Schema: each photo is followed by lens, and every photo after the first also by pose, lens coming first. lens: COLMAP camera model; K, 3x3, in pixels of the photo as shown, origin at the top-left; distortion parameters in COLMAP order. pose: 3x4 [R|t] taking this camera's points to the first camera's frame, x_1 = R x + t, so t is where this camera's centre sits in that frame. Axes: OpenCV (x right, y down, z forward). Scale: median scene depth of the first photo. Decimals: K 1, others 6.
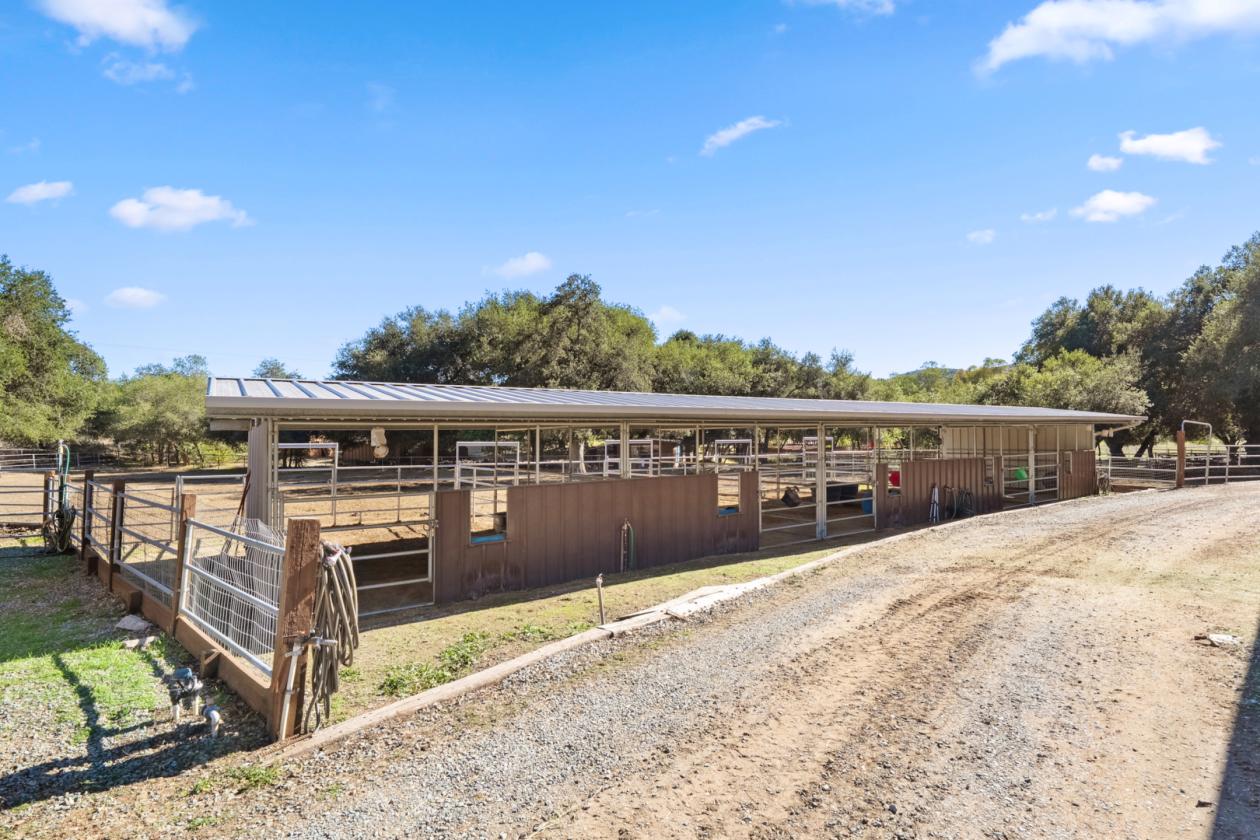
lens RADIAL K [[611.0, 0, 627.7], [0, 611.0, 452.0], [0, 0, 1]] dist [-0.000621, 0.000565]
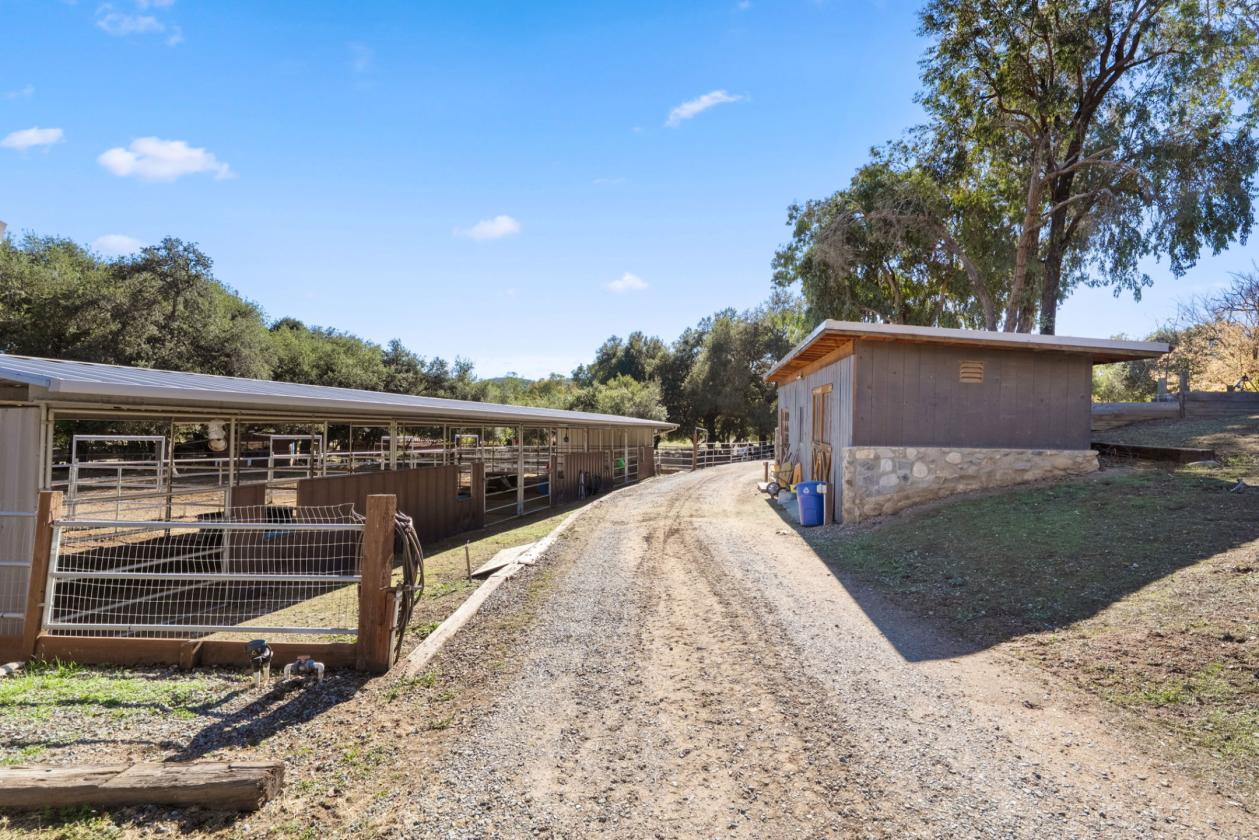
lens RADIAL K [[618.6, 0, 628.7], [0, 618.6, 439.4], [0, 0, 1]] dist [0.000020, -0.000850]
pose [[0.744461, 0.007983, 0.667618, -0.208258], [0.003382, 0.999871, -0.015727, 0.002909], [-0.667657, 0.013966, 0.744338, -0.060130]]
